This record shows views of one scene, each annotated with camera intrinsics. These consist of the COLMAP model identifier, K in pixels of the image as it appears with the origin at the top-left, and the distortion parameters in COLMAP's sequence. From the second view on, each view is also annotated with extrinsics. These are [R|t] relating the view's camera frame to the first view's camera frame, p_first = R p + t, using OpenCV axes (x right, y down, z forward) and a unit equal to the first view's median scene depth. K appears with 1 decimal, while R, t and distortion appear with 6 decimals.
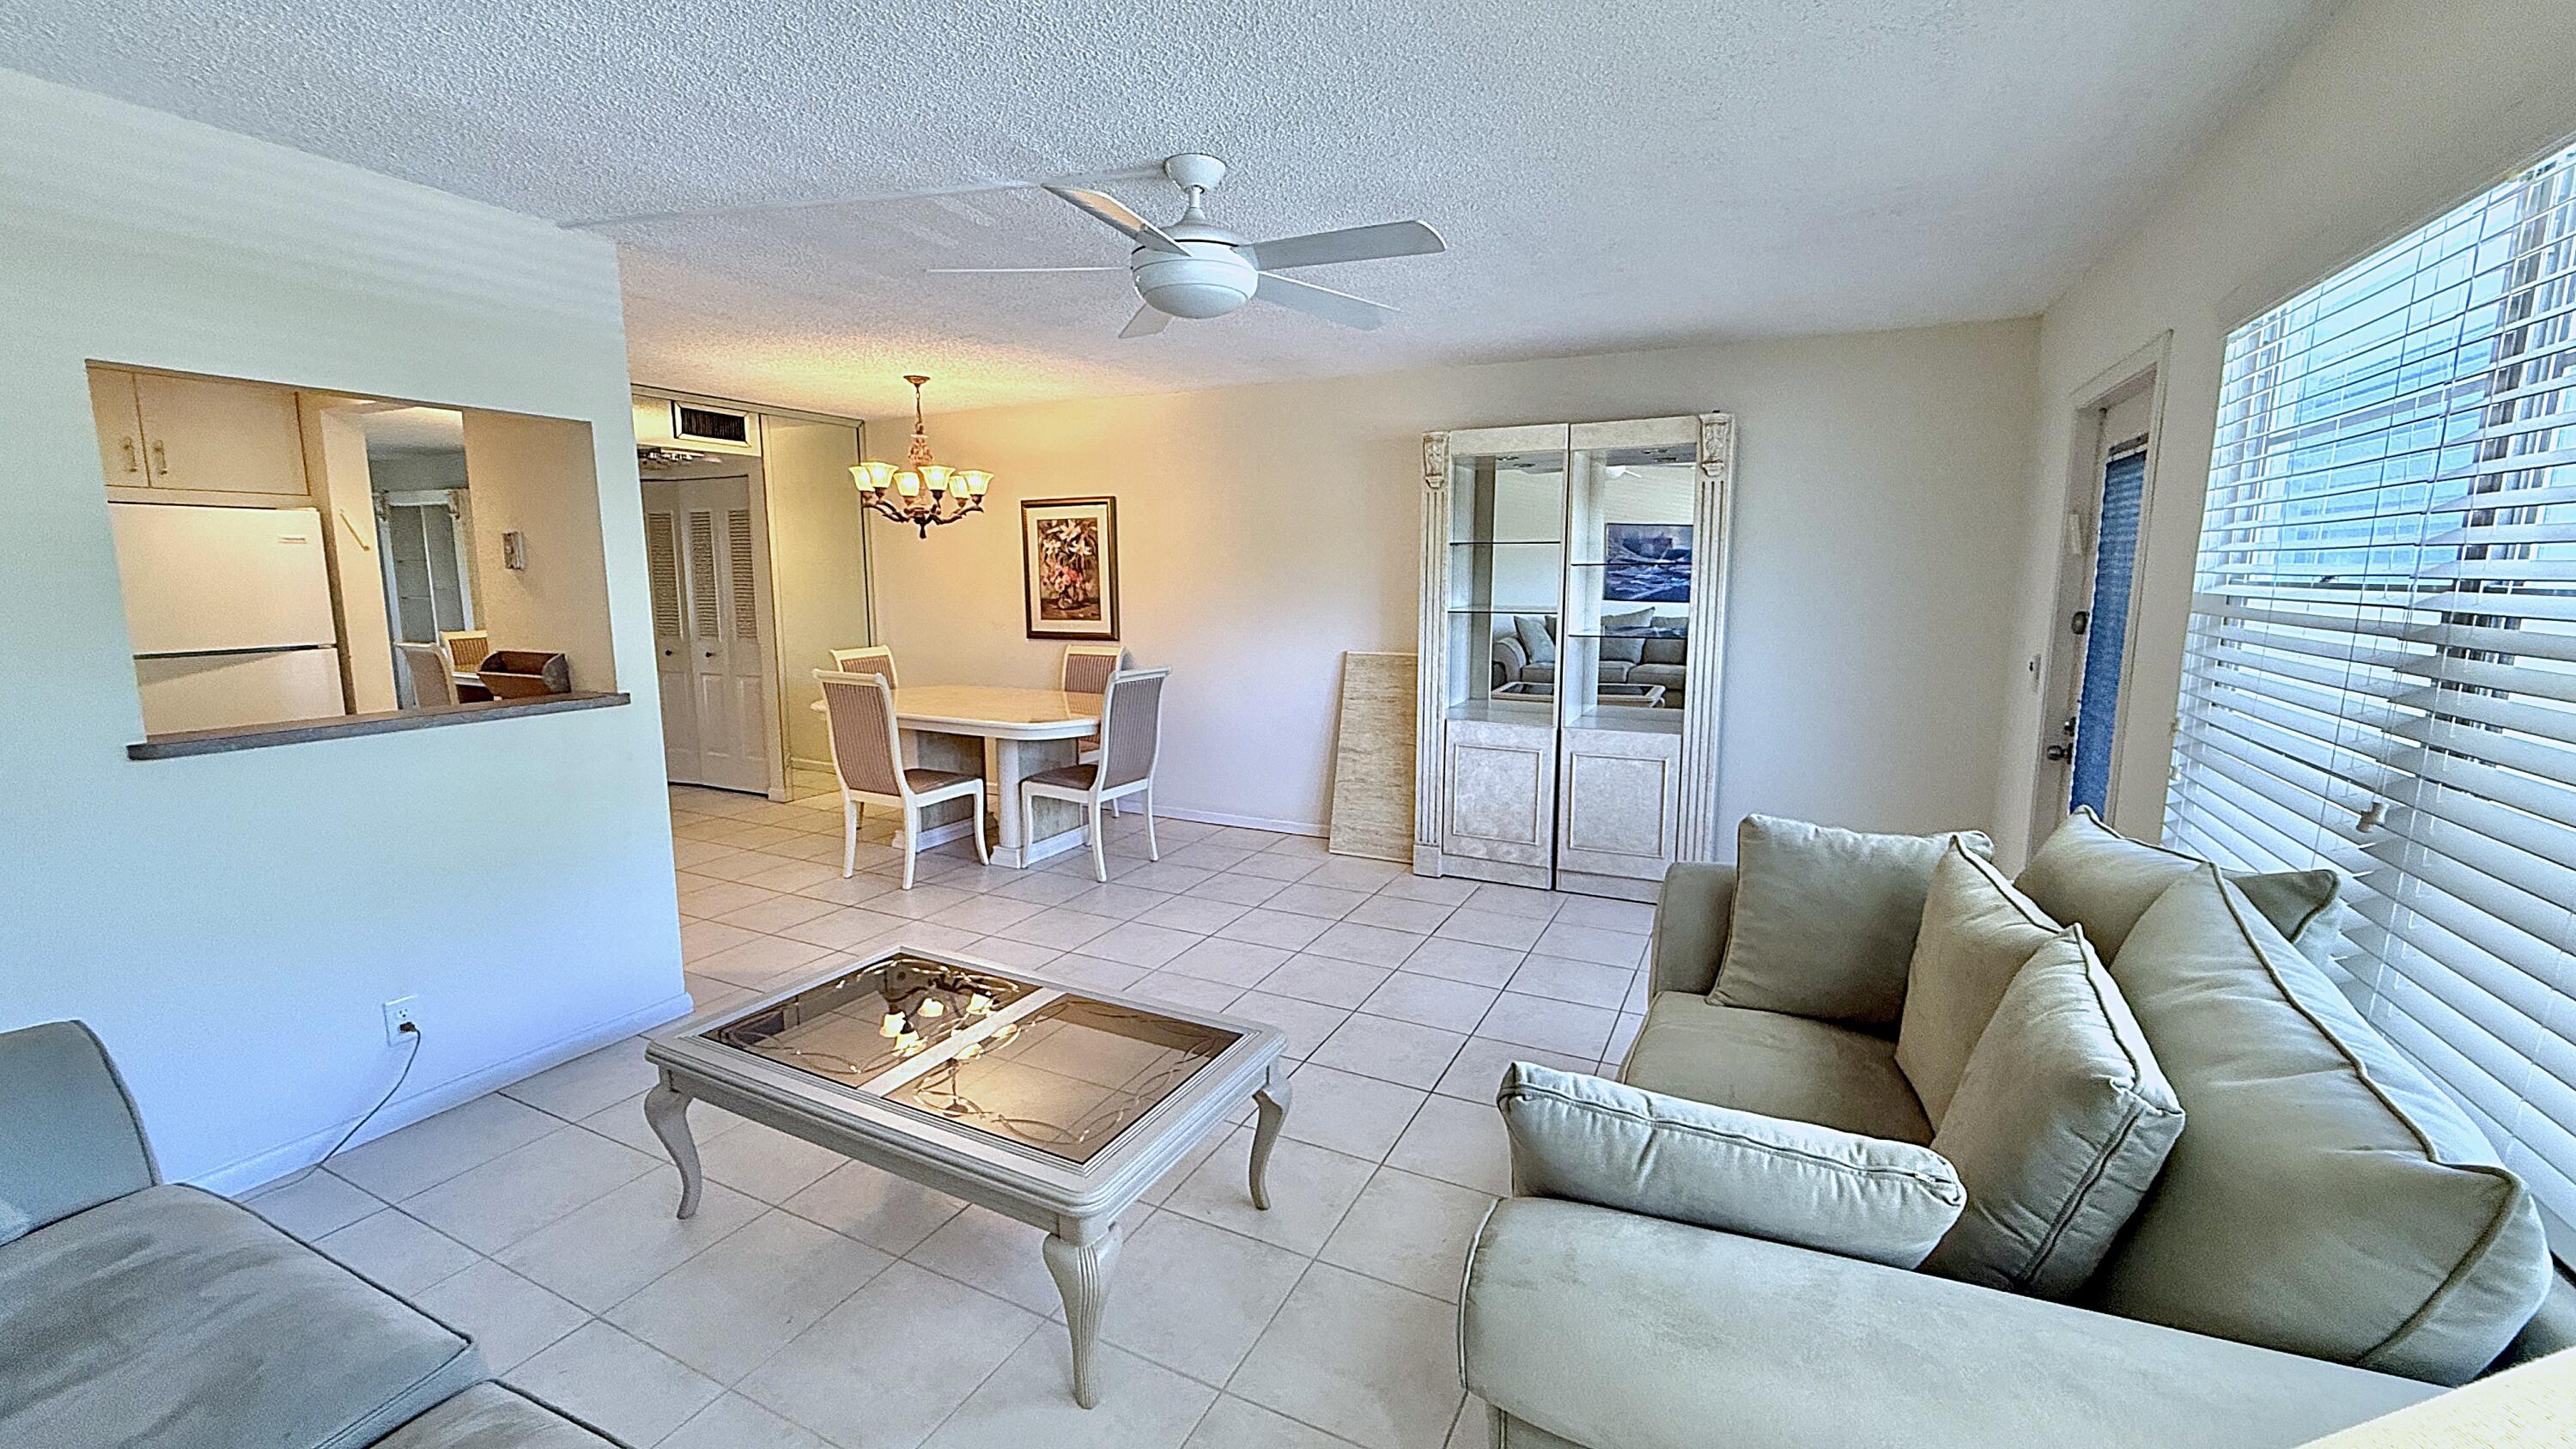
lens RADIAL K [[1037.2, 0, 1285.4], [0, 1037.2, 725.8], [0, 0, 1]] dist [0.001802, 0.001077]
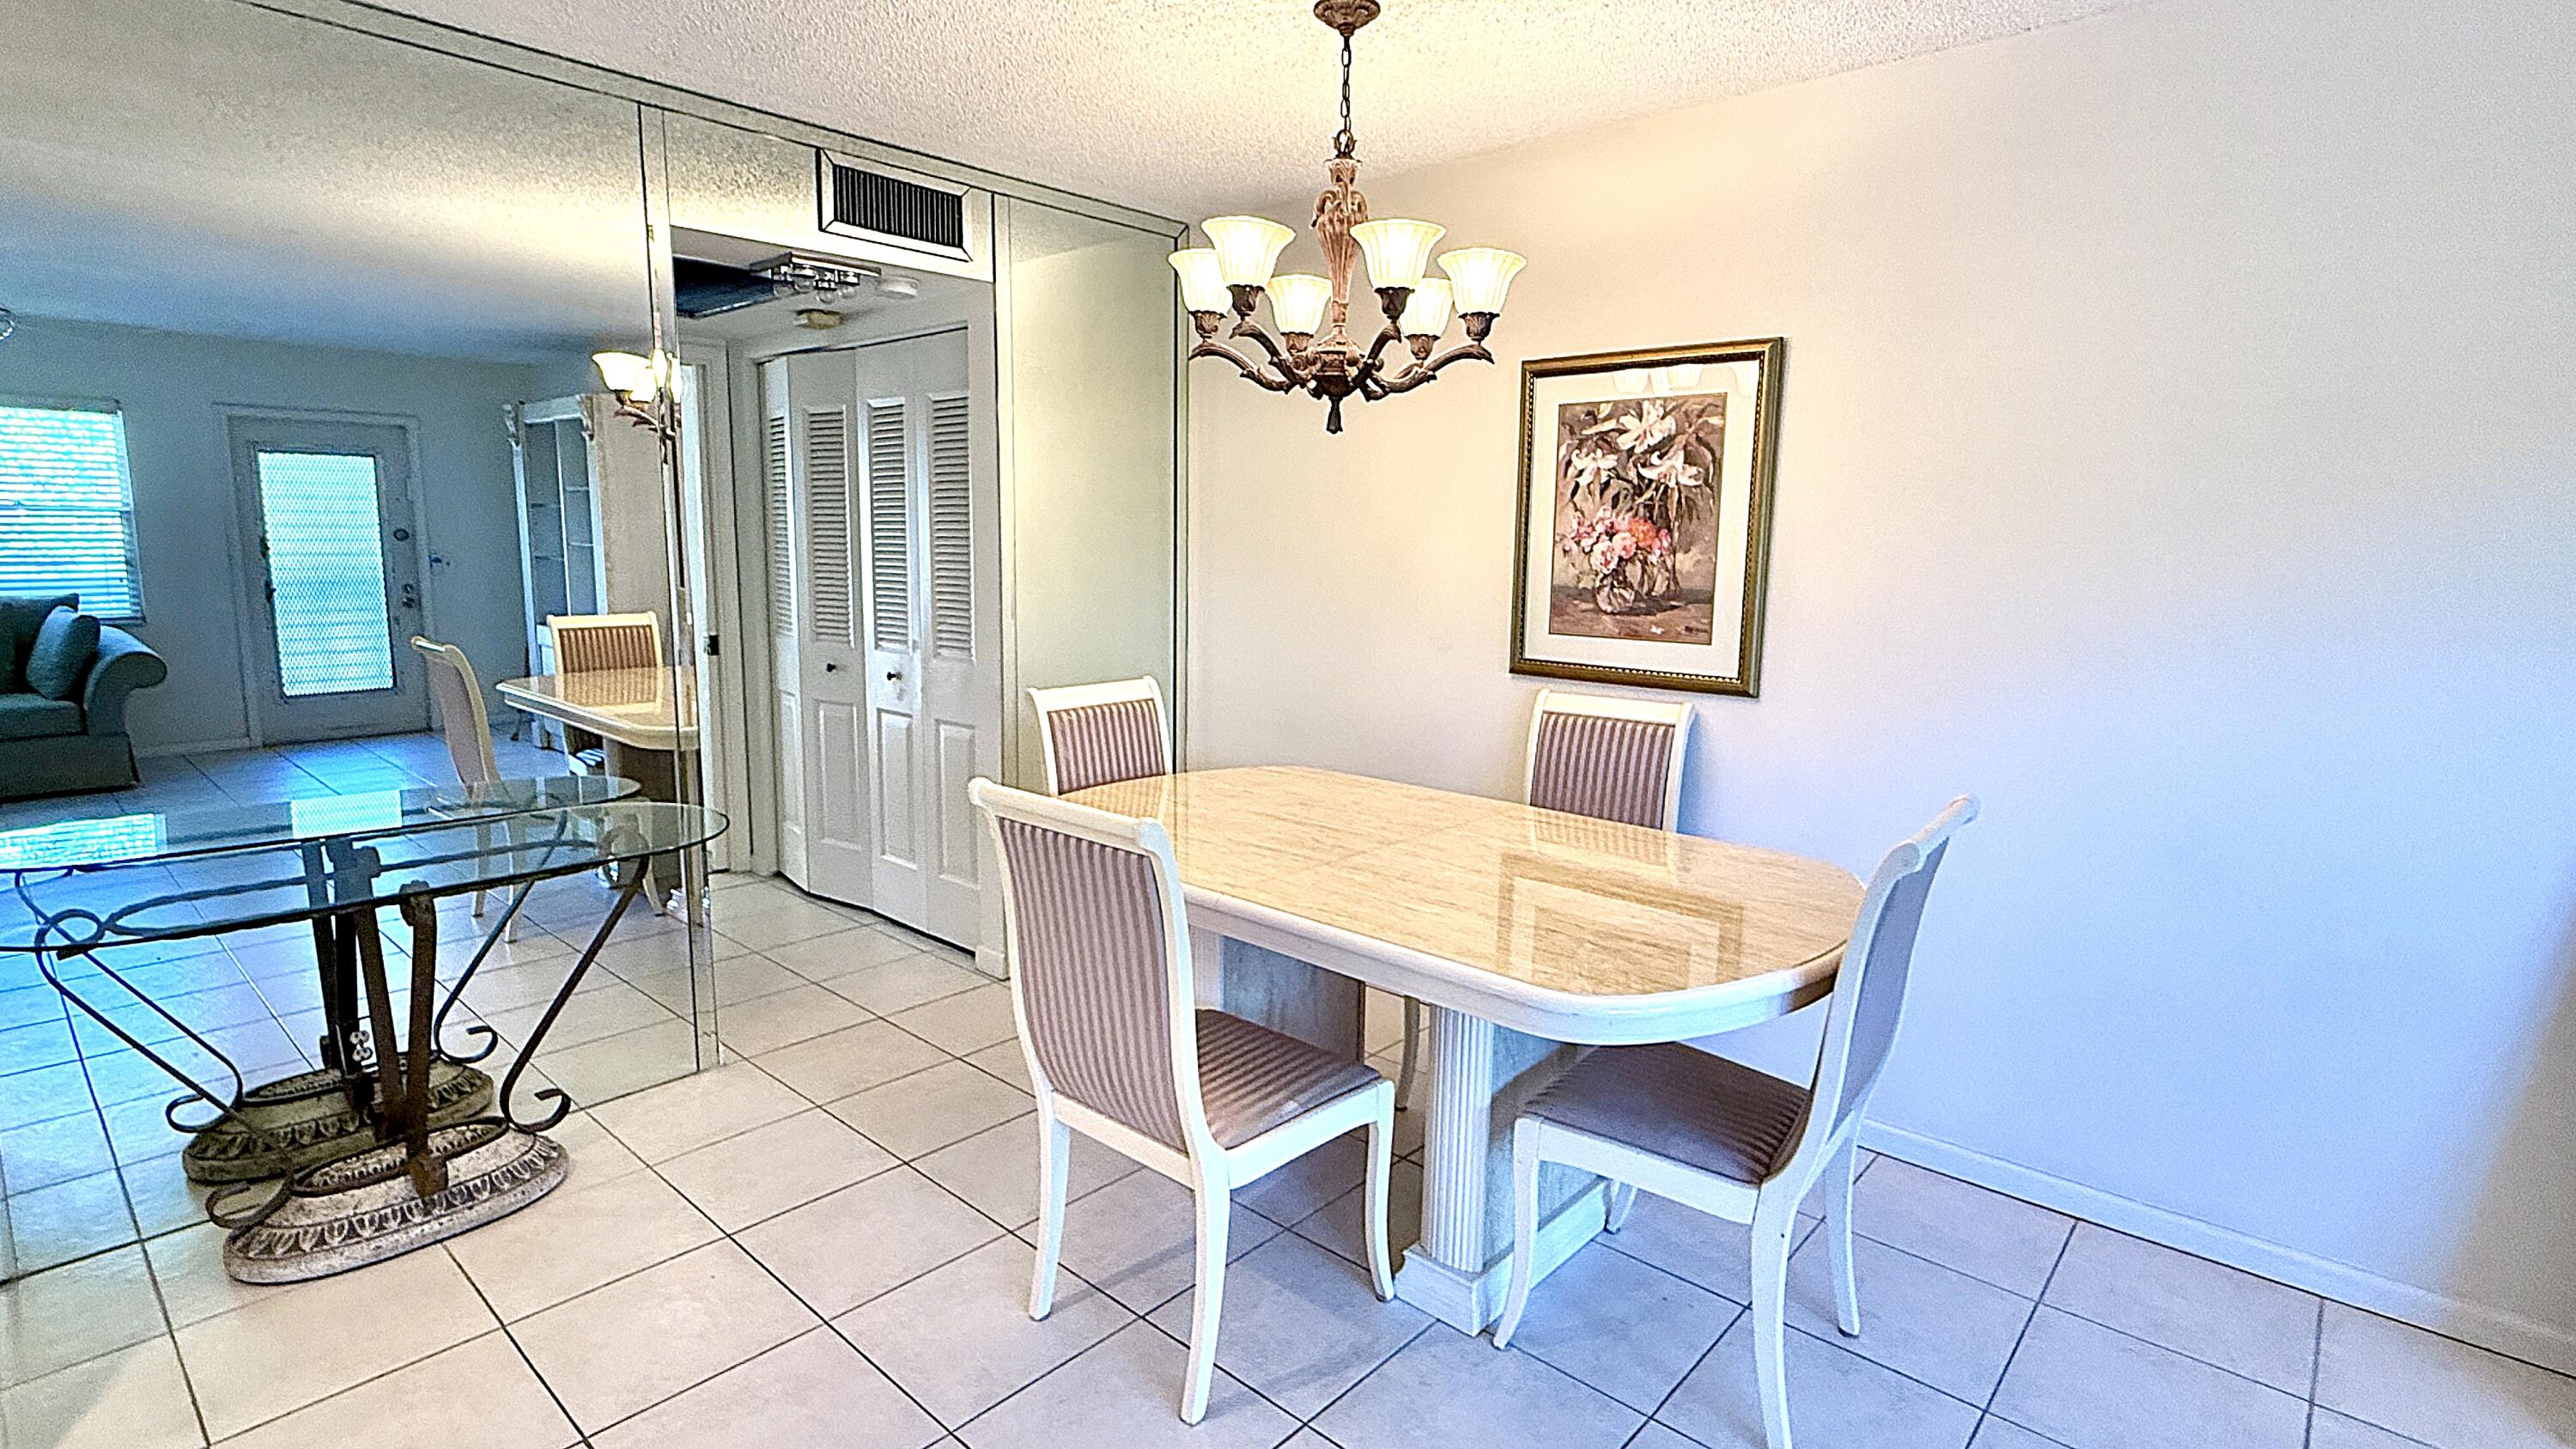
lens RADIAL K [[1225.1, 0, 1293.0], [0, 1225.1, 729.7], [0, 0, 1]] dist [-0.032569, -0.000076]
pose [[0.965128, 0.054114, -0.256123, -0.211770], [-0.052023, 0.998534, 0.014935, -0.066053], [0.256555, -0.001090, 0.966529, 0.485402]]
